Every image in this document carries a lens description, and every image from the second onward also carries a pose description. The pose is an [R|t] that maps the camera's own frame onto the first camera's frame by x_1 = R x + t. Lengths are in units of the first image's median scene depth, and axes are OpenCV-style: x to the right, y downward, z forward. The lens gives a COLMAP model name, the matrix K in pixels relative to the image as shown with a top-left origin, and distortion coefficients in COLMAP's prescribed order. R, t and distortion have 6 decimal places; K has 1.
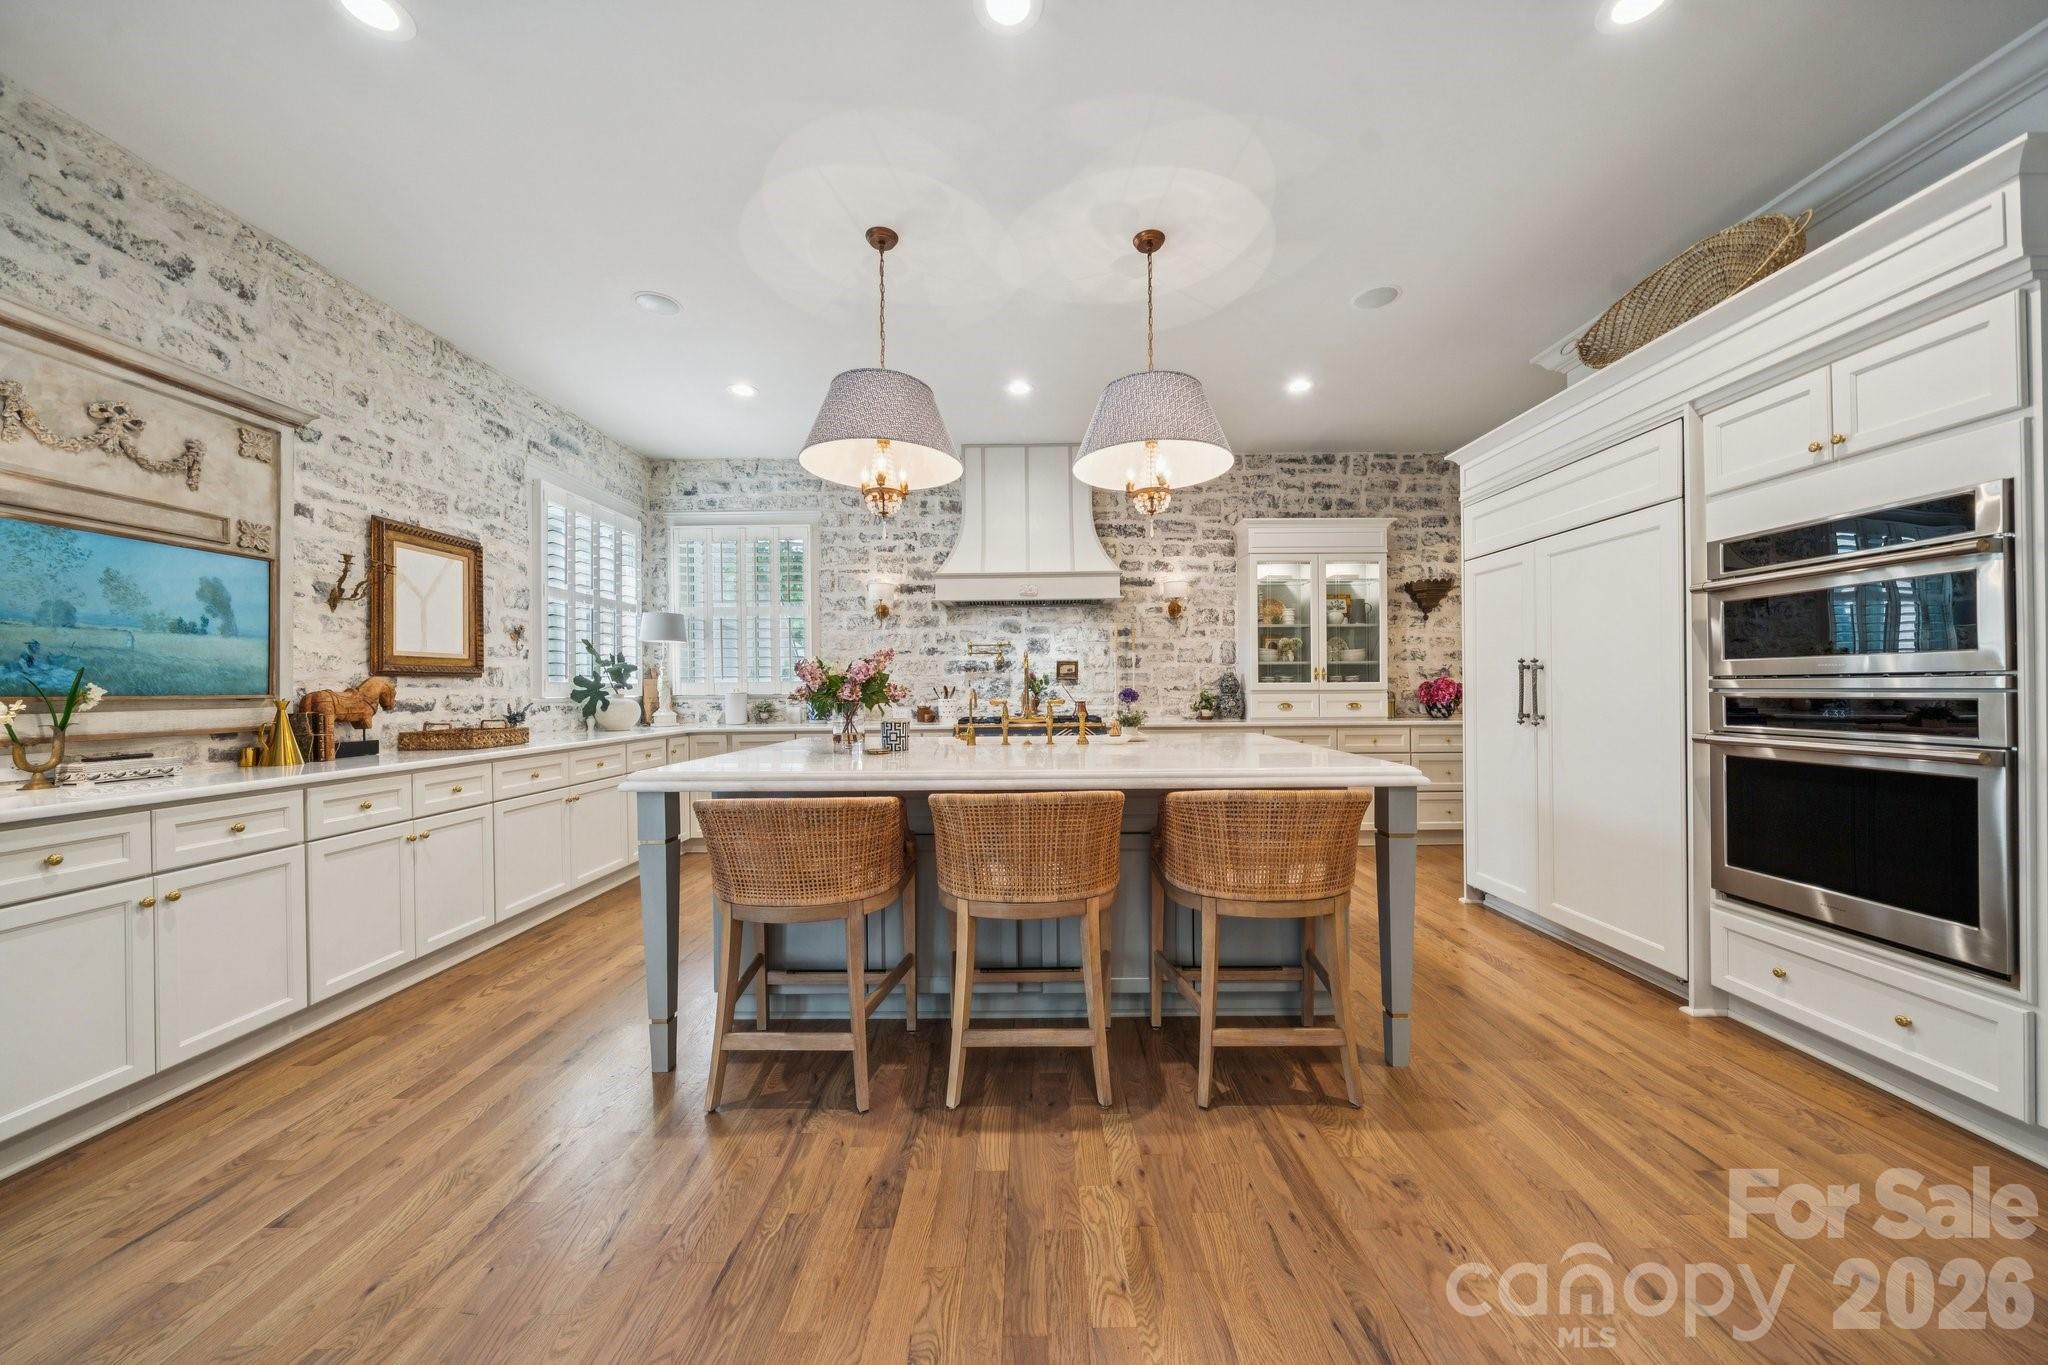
lens RADIAL K [[702.0, 0, 1032.0], [0, 702.0, 685.4], [0, 0, 1]] dist [-0.002362, -0.000375]
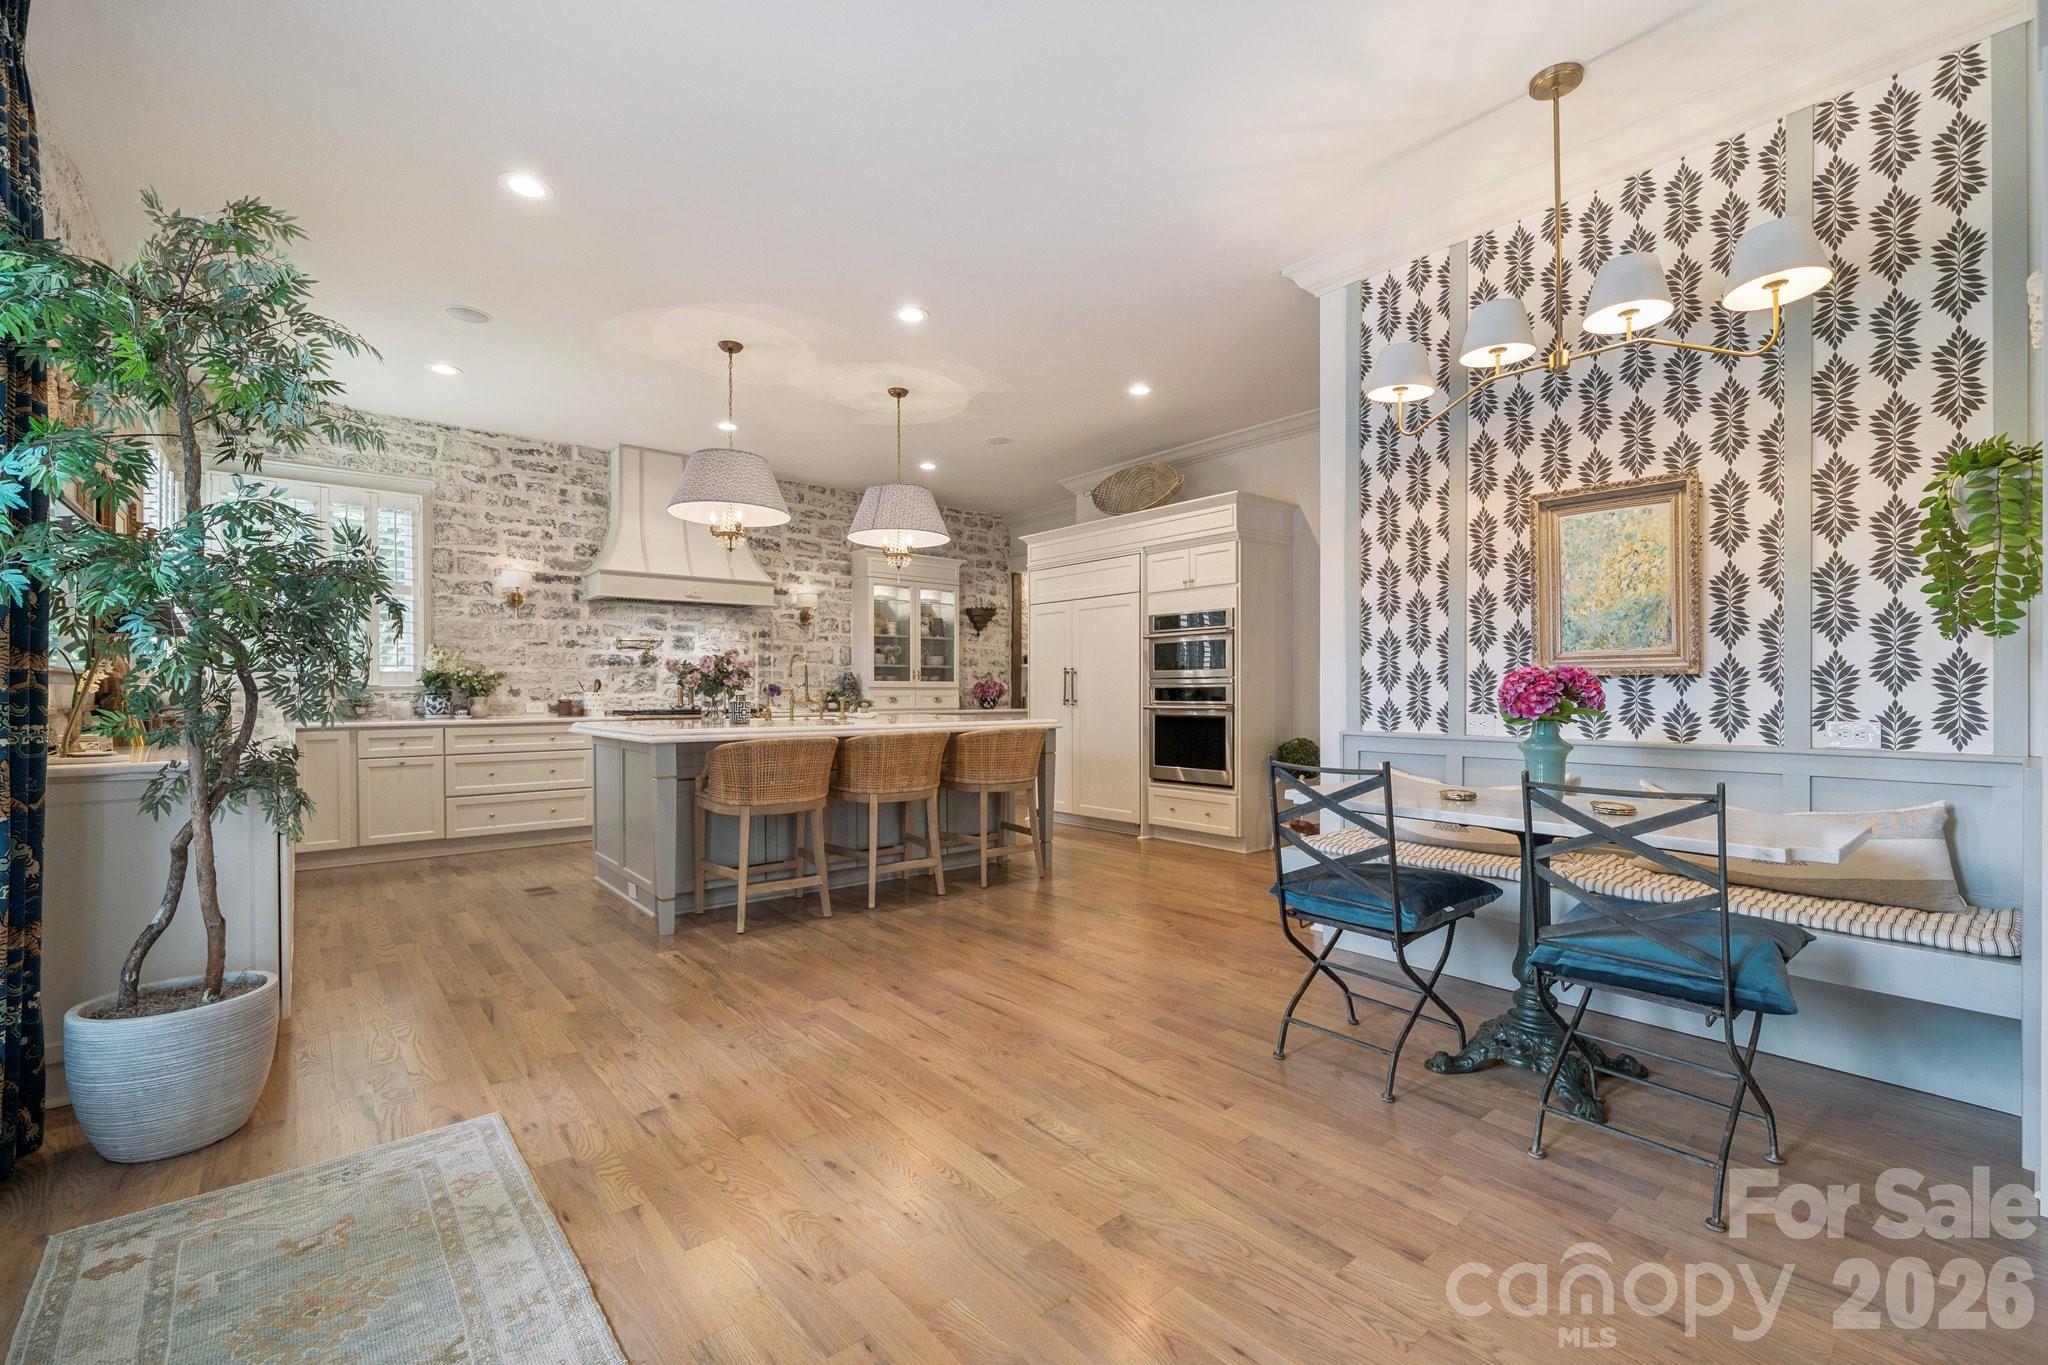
lens RADIAL K [[861.6, 0, 1033.6], [0, 861.6, 692.9], [0, 0, 1]] dist [-0.000491, -0.000573]
pose [[0.762513, 0.006388, 0.646941, -0.453742], [-0.007520, 0.999971, -0.001010, 0.017000], [-0.646929, -0.004094, 0.762539, -0.351996]]
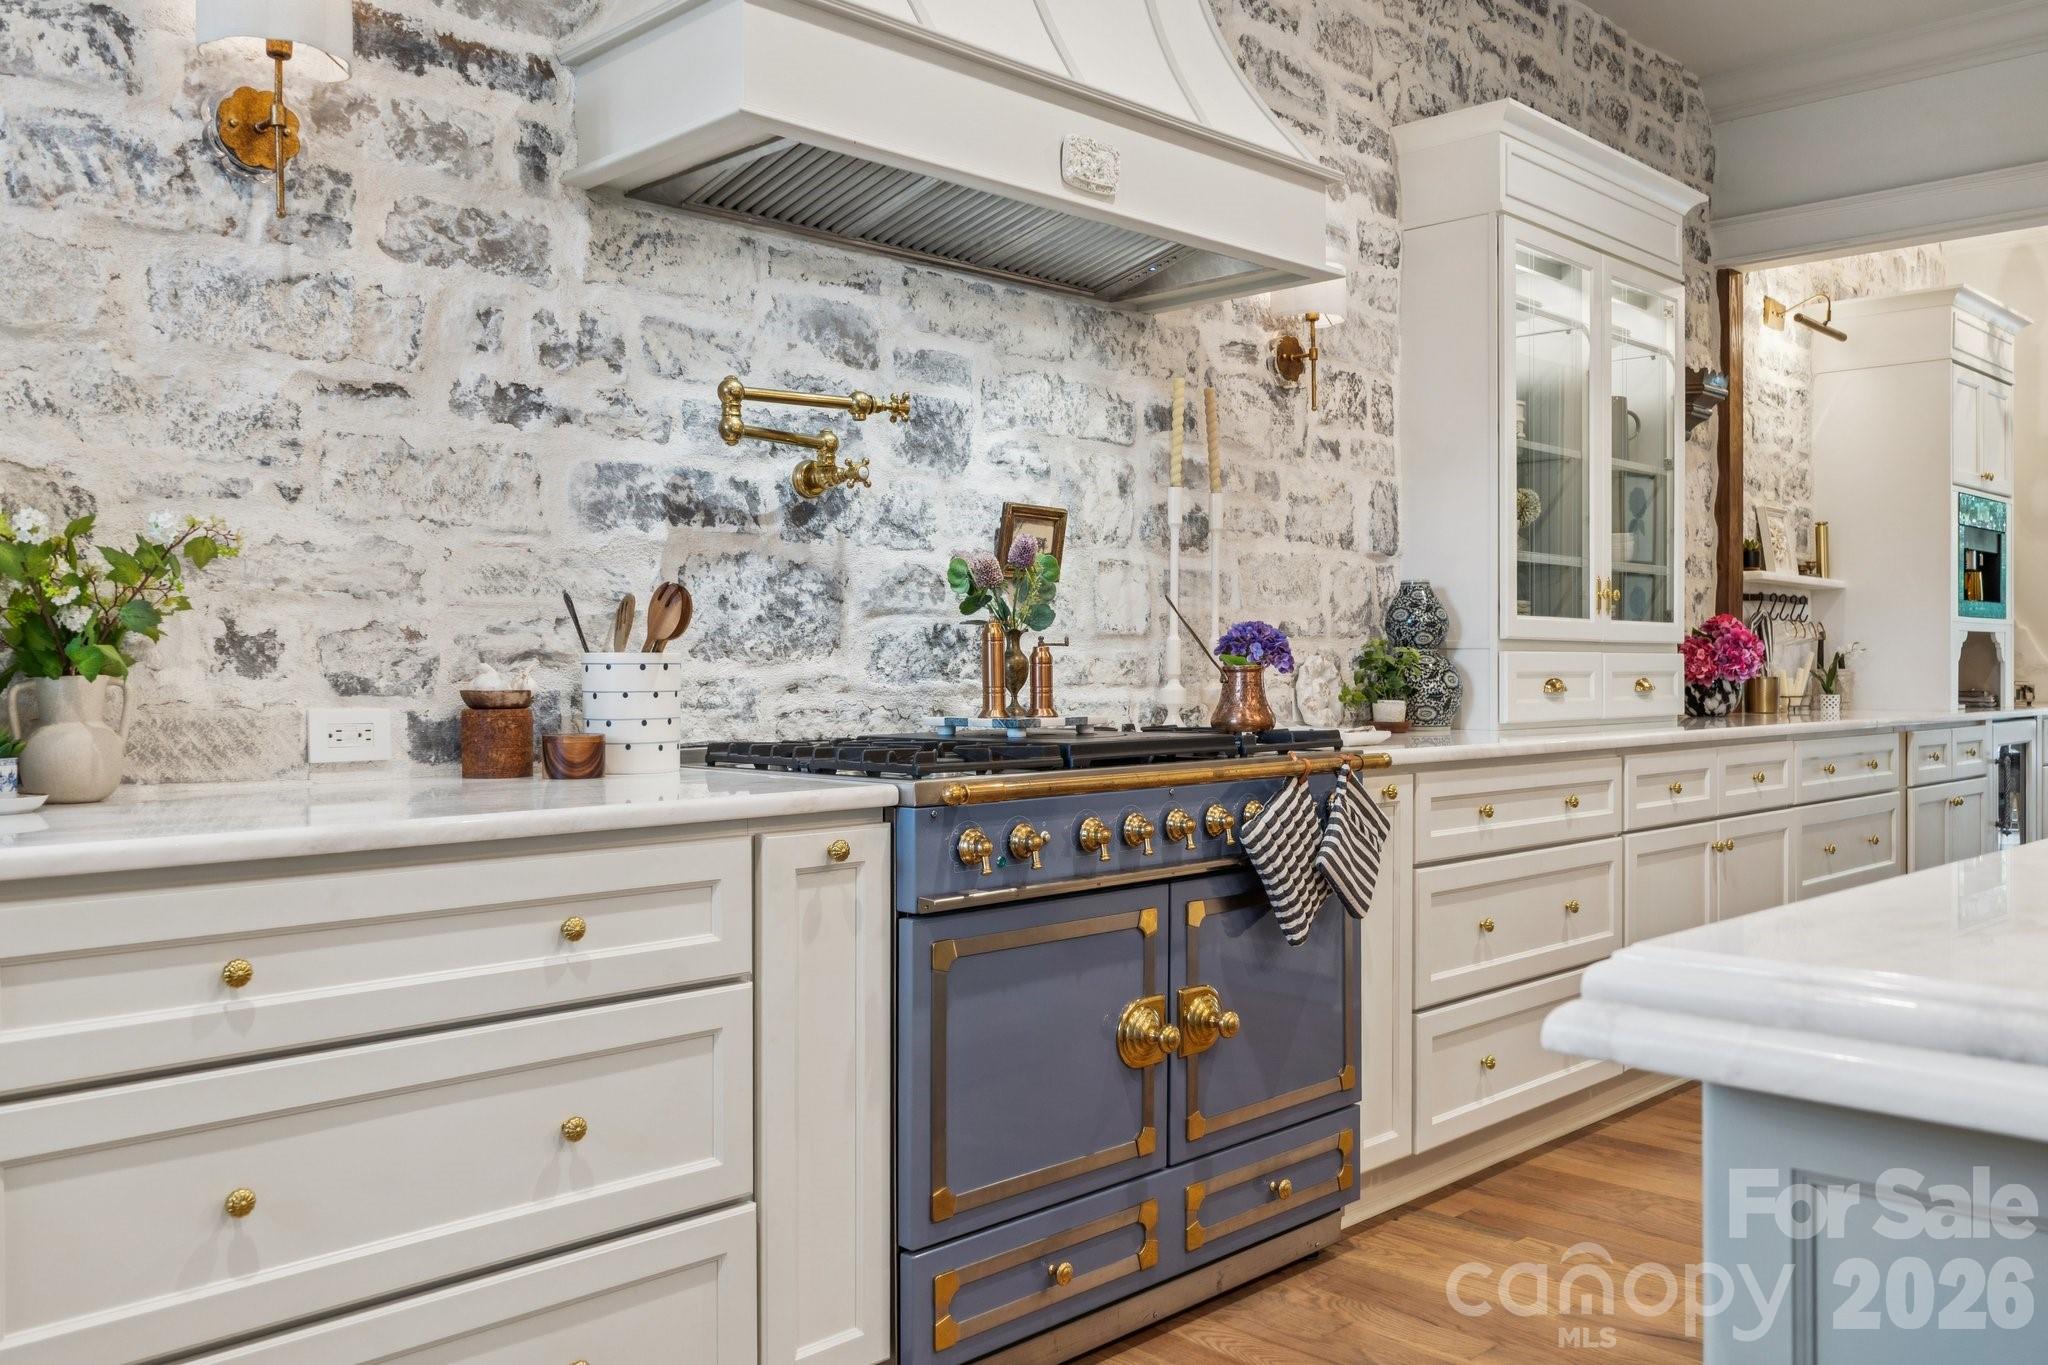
lens RADIAL K [[1667.4, 0, 1034.9], [0, 1667.4, 674.5], [0, 0, 1]] dist [-0.015223, 0.008812]
pose [[0.703259, 0.004111, 0.710922, -0.384380], [-0.006097, 0.999981, 0.000249, 0.025154], [-0.710907, -0.004510, 0.703271, 0.619748]]
